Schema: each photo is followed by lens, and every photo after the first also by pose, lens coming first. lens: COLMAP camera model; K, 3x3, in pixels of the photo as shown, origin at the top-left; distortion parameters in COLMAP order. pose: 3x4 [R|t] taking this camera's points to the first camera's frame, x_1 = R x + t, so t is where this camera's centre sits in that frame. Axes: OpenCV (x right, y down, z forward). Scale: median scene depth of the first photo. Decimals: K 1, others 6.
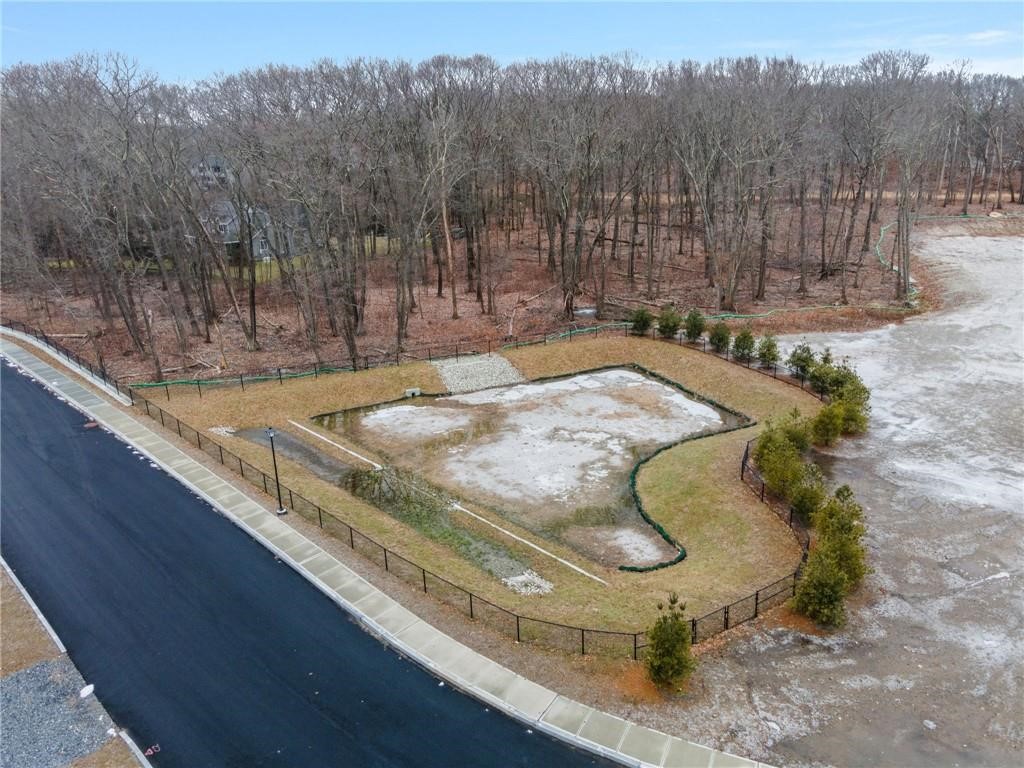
lens RADIAL K [[787.6, 0, 511.6], [0, 787.6, 390.0], [0, 0, 1]] dist [0.054047, 0.005304]
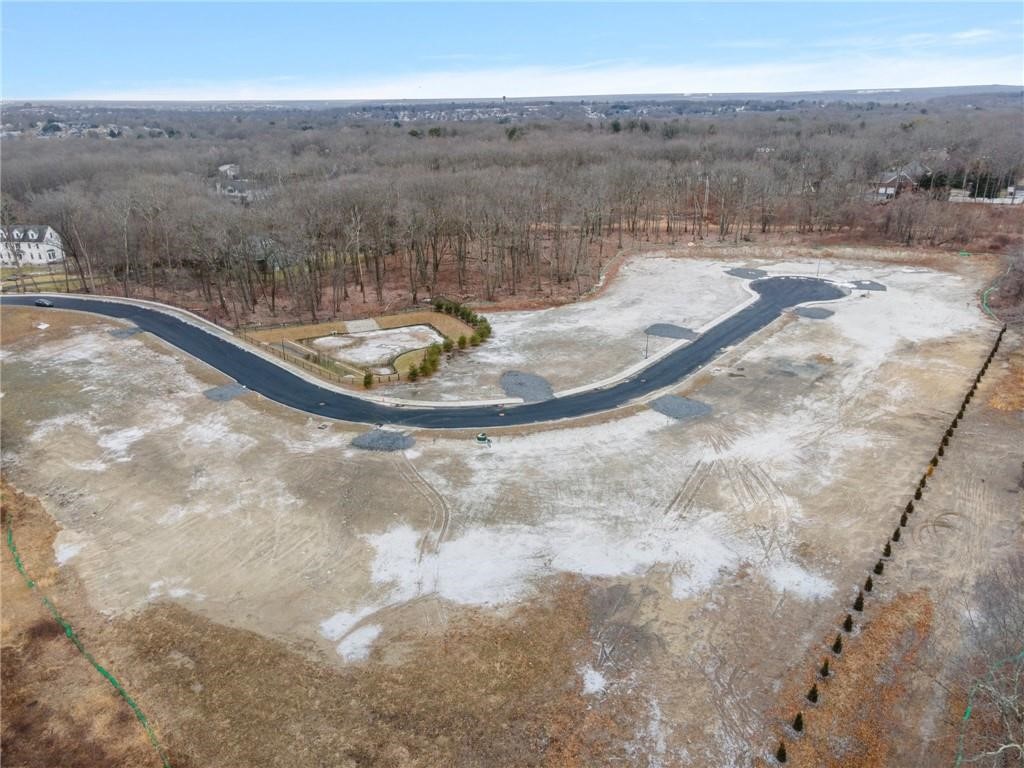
lens RADIAL K [[787.6, 0, 513.1], [0, 787.6, 382.1], [0, 0, 1]] dist [0.054047, 0.005304]
pose [[0.999963, 0.008083, -0.003110, 0.471624], [-0.007996, 0.999609, 0.026798, 0.091125], [0.003325, -0.026773, 0.999636, -1.613973]]
